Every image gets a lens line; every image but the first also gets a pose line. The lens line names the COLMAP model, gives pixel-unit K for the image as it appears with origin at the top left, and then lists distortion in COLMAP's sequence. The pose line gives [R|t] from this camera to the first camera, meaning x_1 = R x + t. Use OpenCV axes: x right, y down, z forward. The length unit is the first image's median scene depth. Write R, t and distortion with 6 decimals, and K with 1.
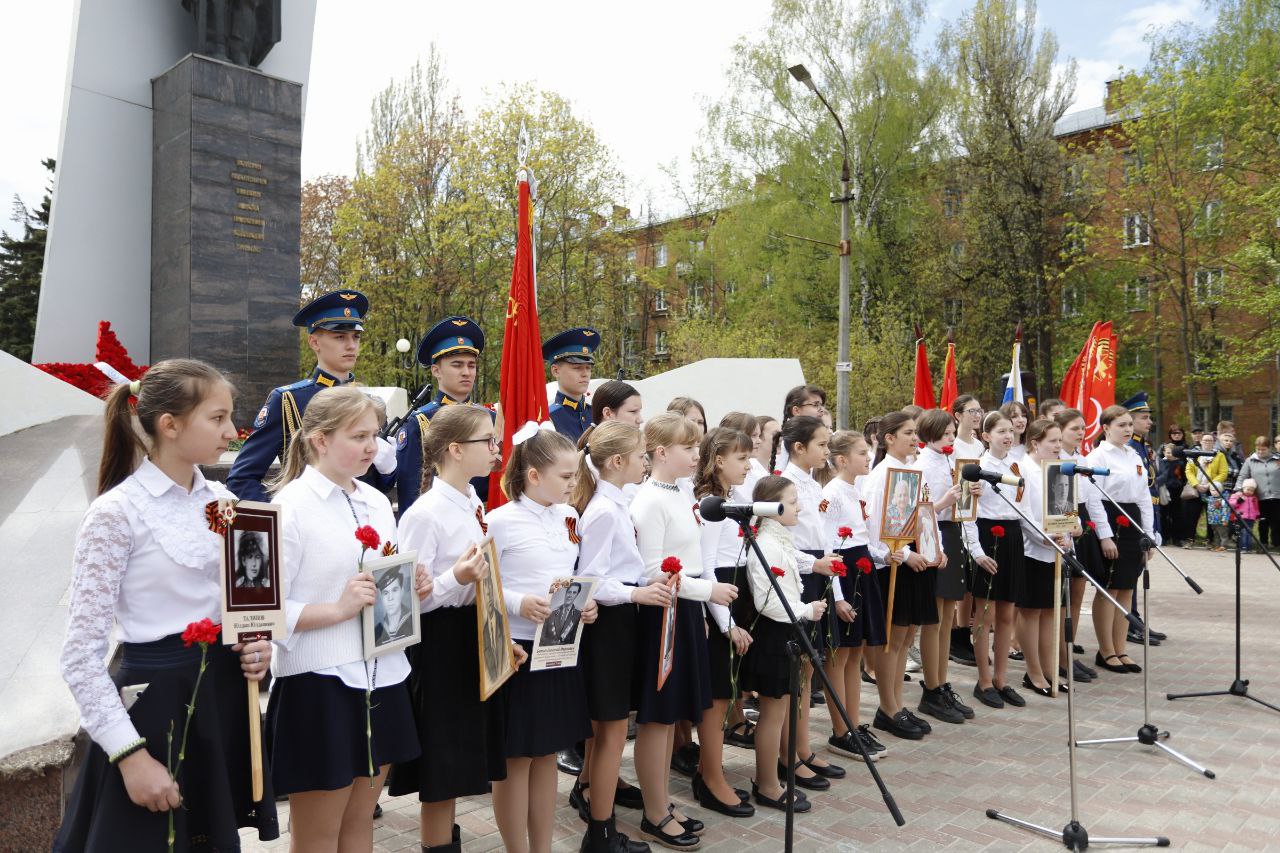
lens RADIAL K [[958.2, 0, 642.5], [0, 958.2, 480.6], [0, 0, 1]] dist [-0.083258, 0.072748]
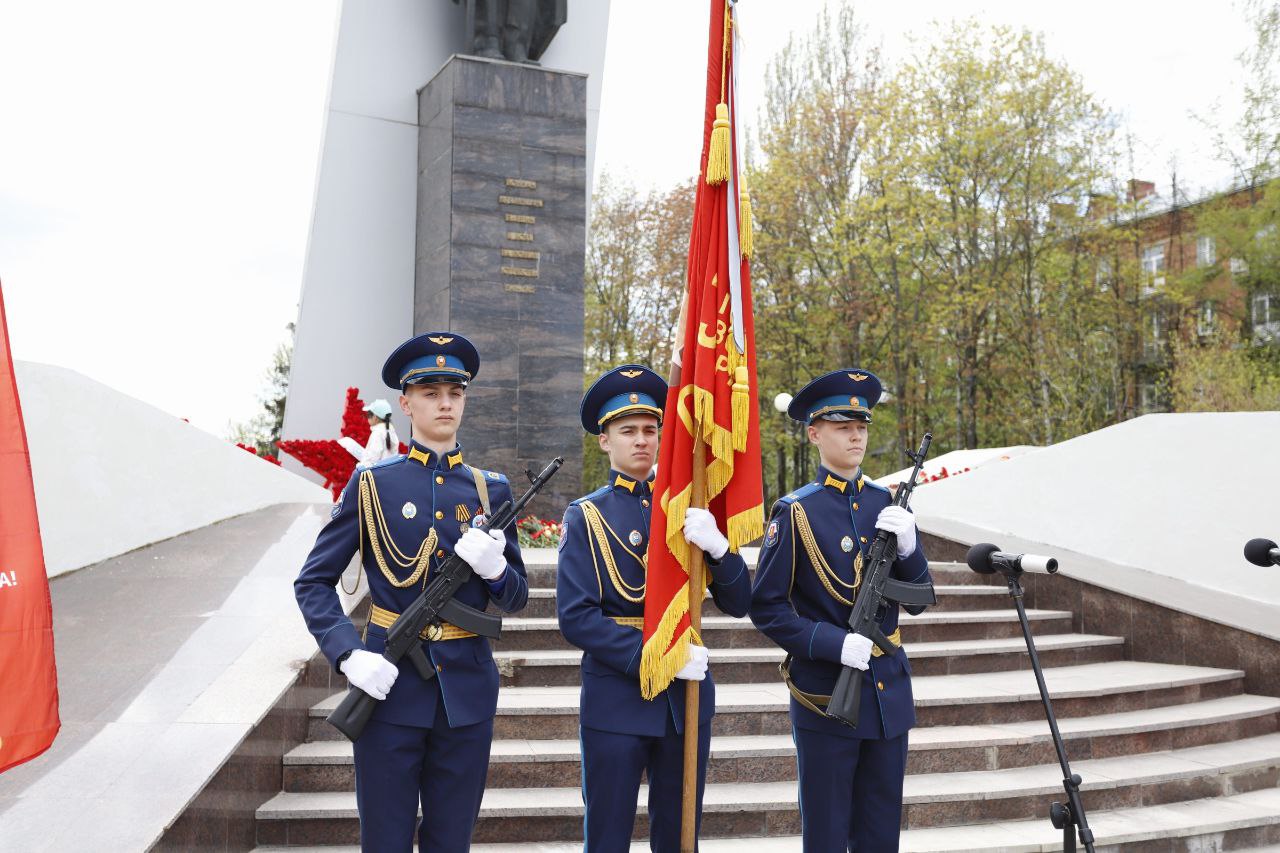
lens RADIAL K [[1410.4, 0, 640.0], [0, 1410.4, 494.4], [0, 0, 1]] dist [-0.018491, 0.011084]
pose [[0.929630, -0.013096, -0.368261, 0.102222], [-0.014403, 0.997313, -0.071827, 0.006864], [0.368212, 0.072076, 0.926944, -0.037021]]
